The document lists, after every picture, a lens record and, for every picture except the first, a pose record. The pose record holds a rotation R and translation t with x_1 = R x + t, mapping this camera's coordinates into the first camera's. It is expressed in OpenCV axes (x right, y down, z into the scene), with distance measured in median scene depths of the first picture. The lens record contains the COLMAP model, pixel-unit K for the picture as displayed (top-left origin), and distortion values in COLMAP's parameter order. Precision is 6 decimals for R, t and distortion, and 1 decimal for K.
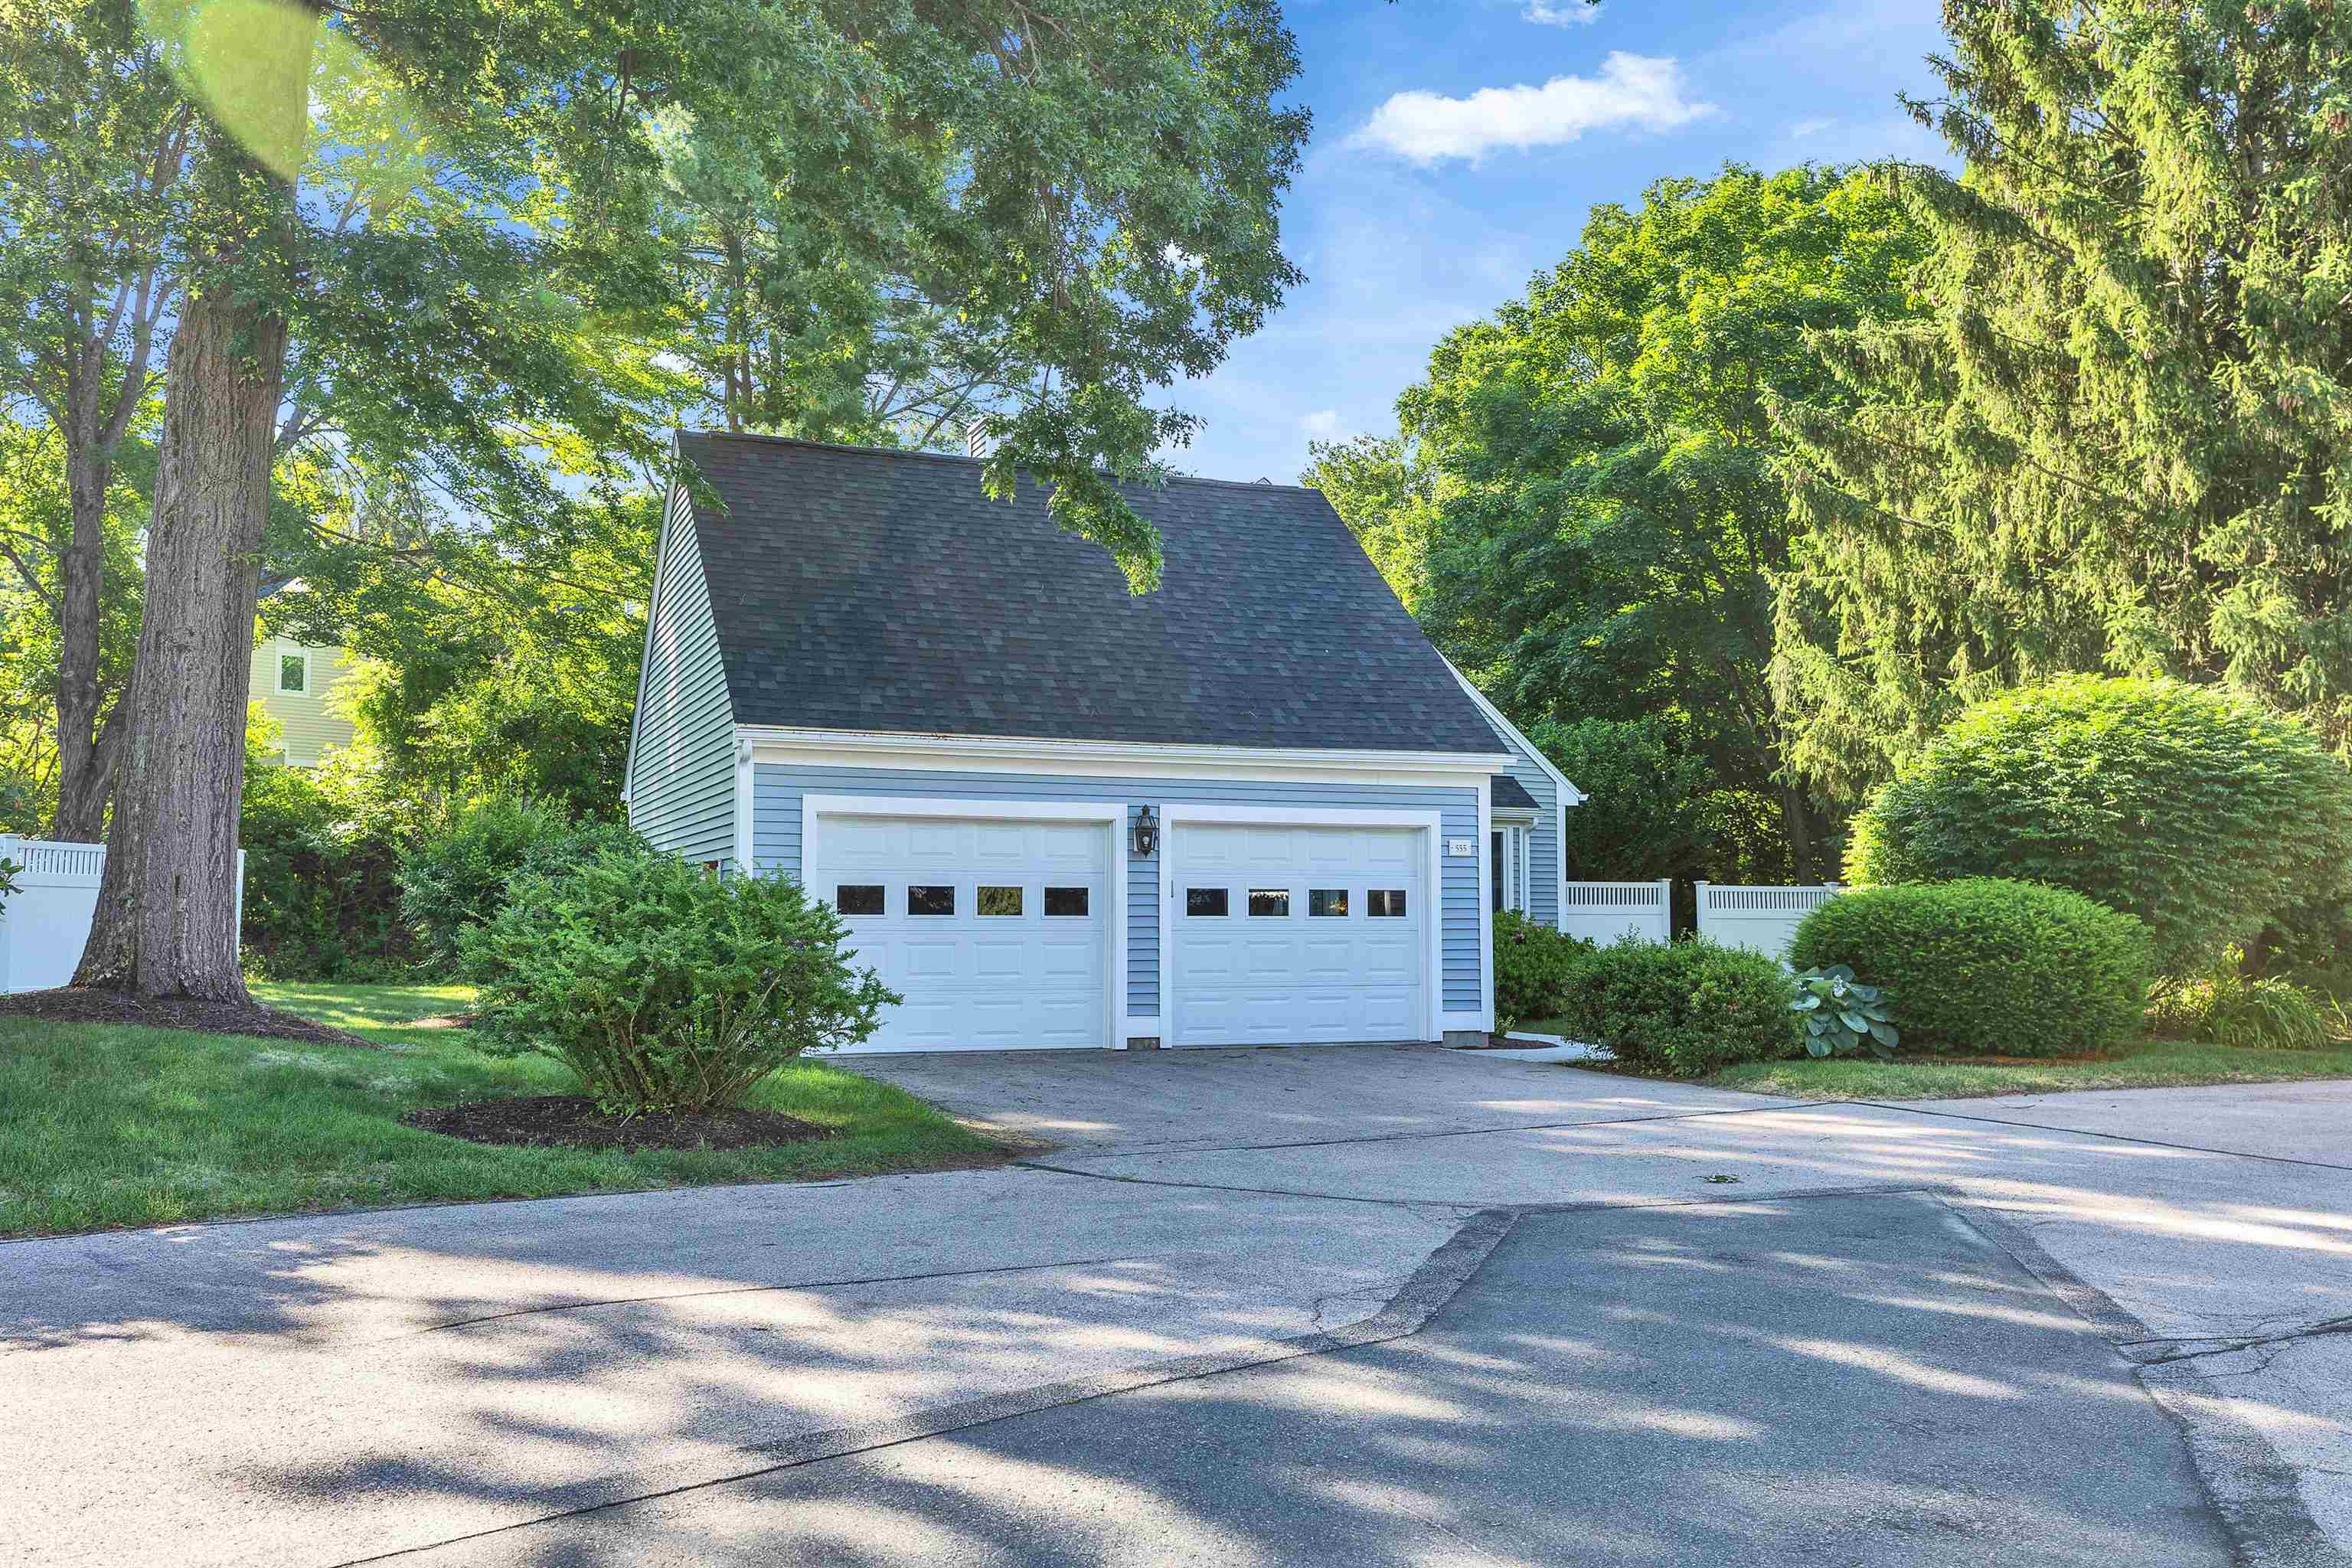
lens RADIAL K [[1912.5, 0, 1180.3], [0, 1912.5, 767.6], [0, 0, 1]] dist [0.007563, -0.002050]
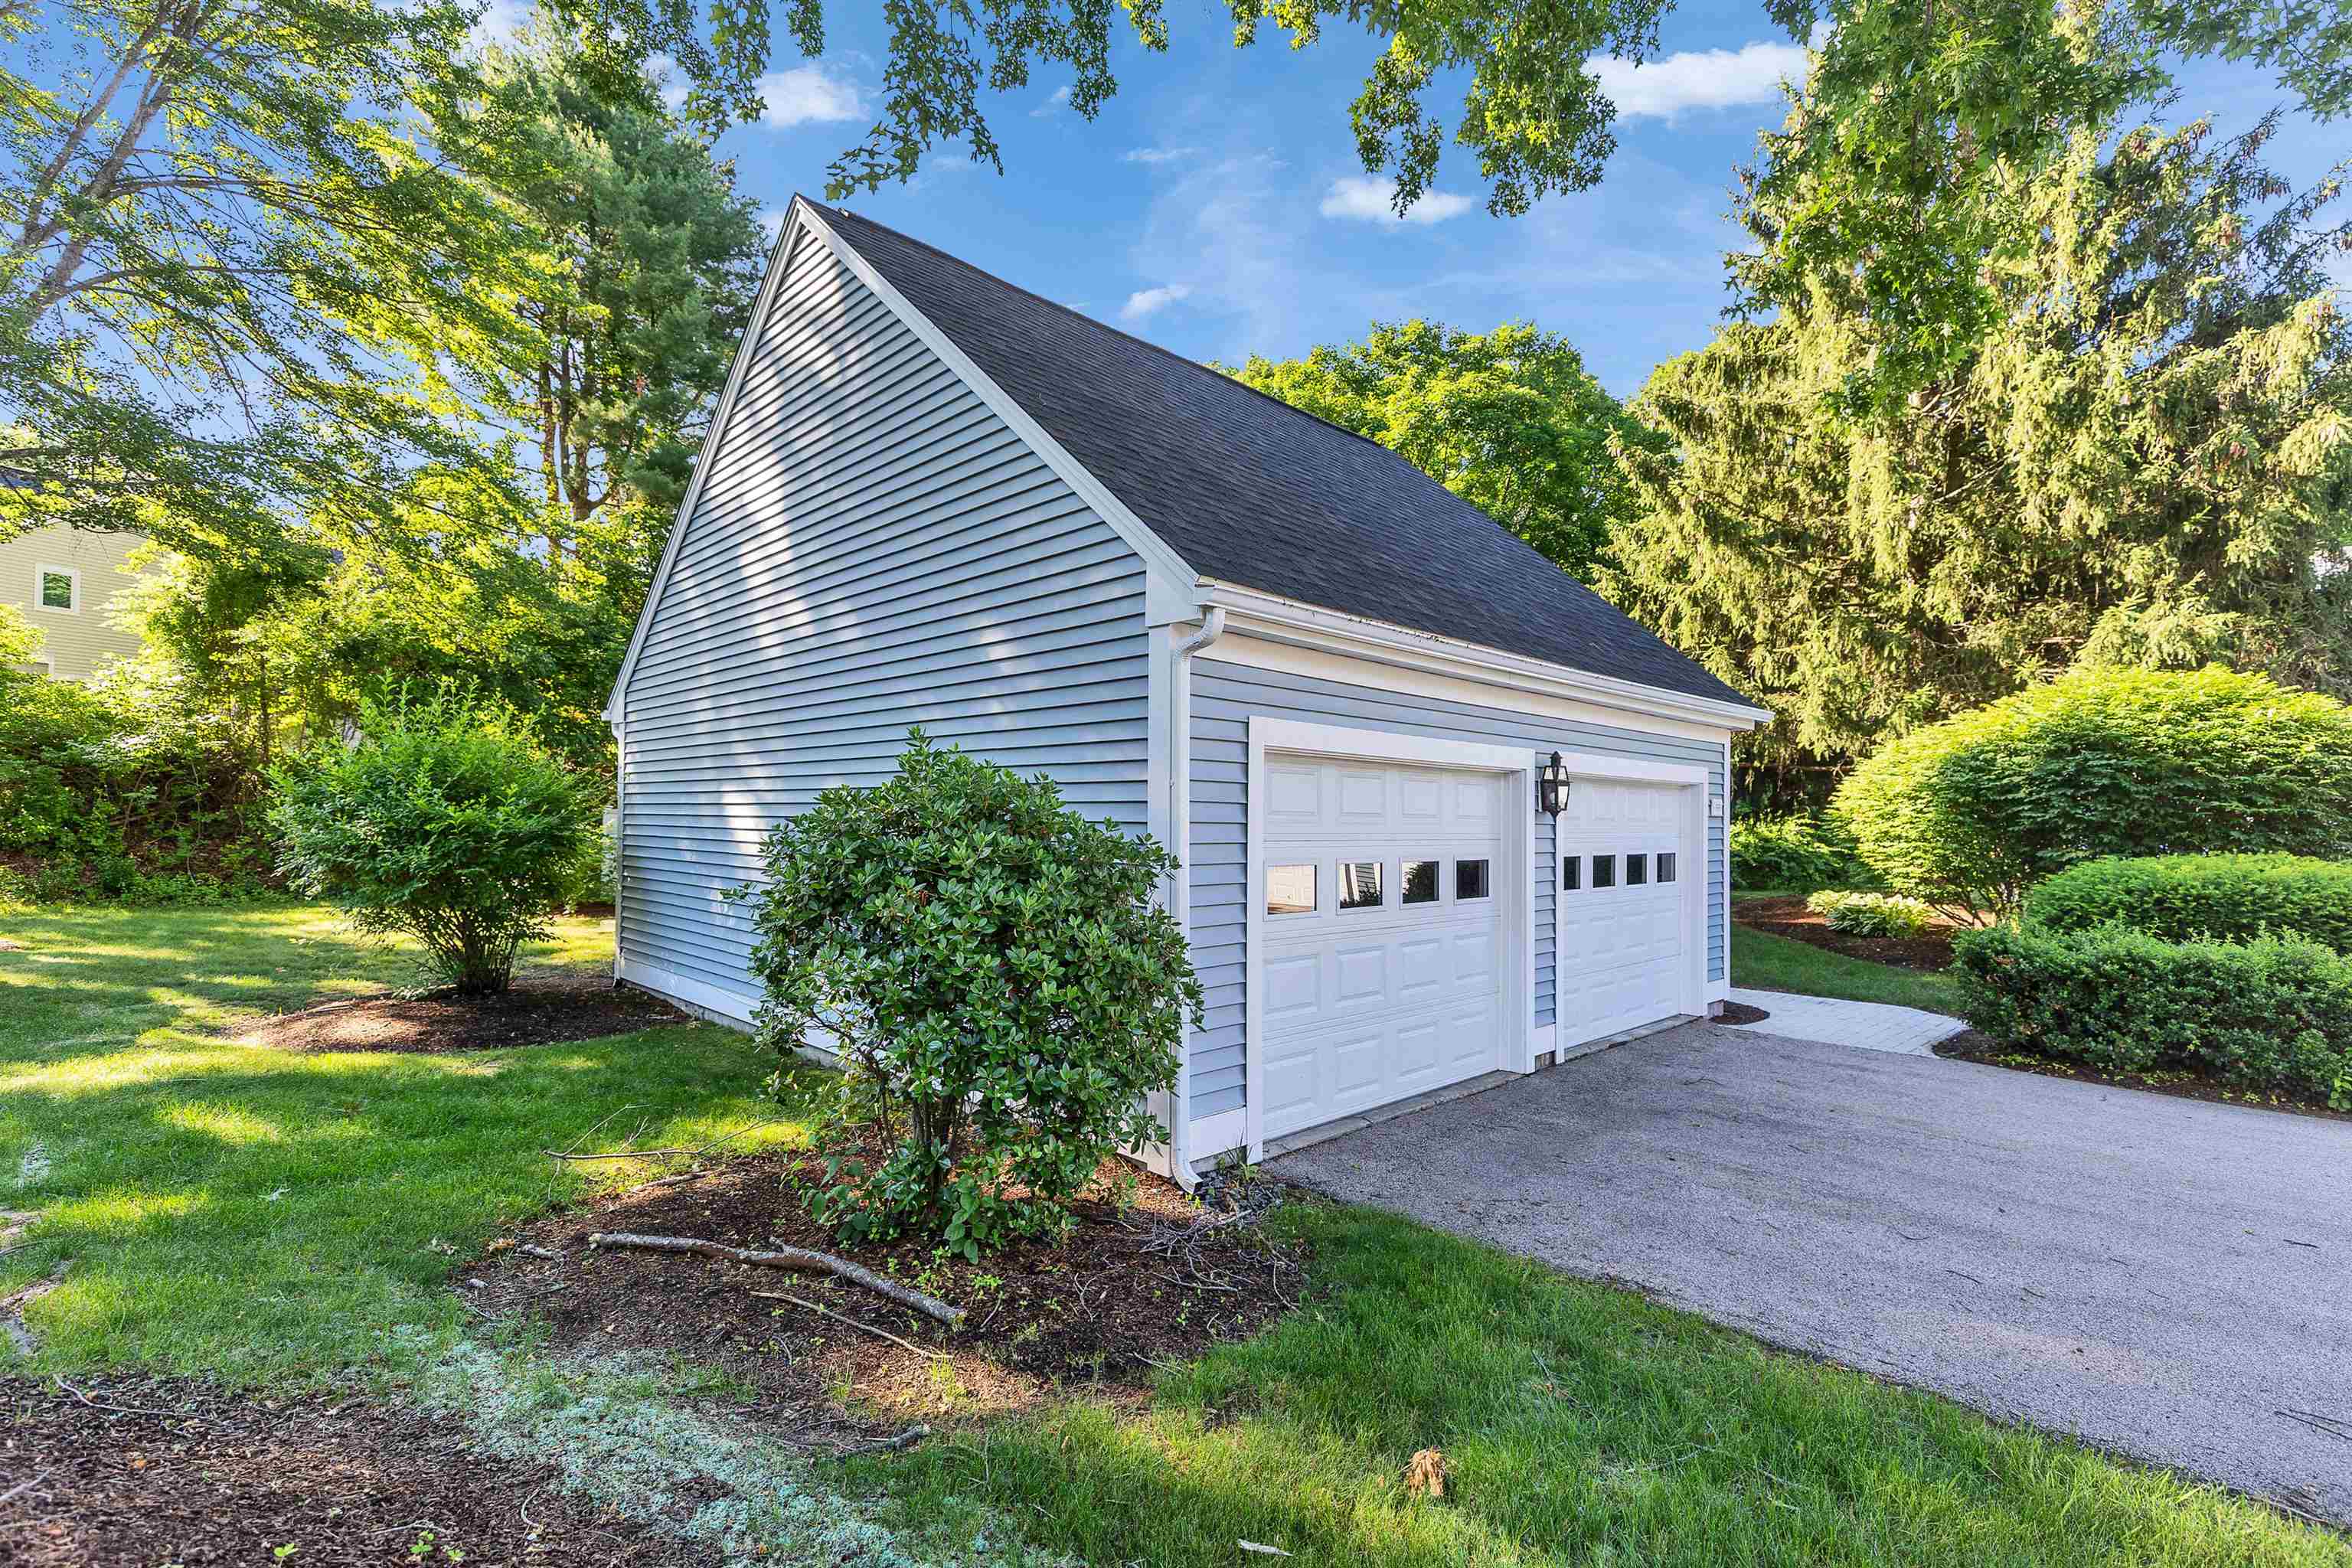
lens RADIAL K [[1054.1, 0, 1169.9], [0, 1054.1, 790.5], [0, 0, 1]] dist [0.002768, 0.000353]
pose [[0.928445, 0.019327, 0.370968, -0.235449], [-0.039992, 0.998042, 0.048092, 0.015583], [-0.369312, -0.059486, 0.927400, 0.493169]]
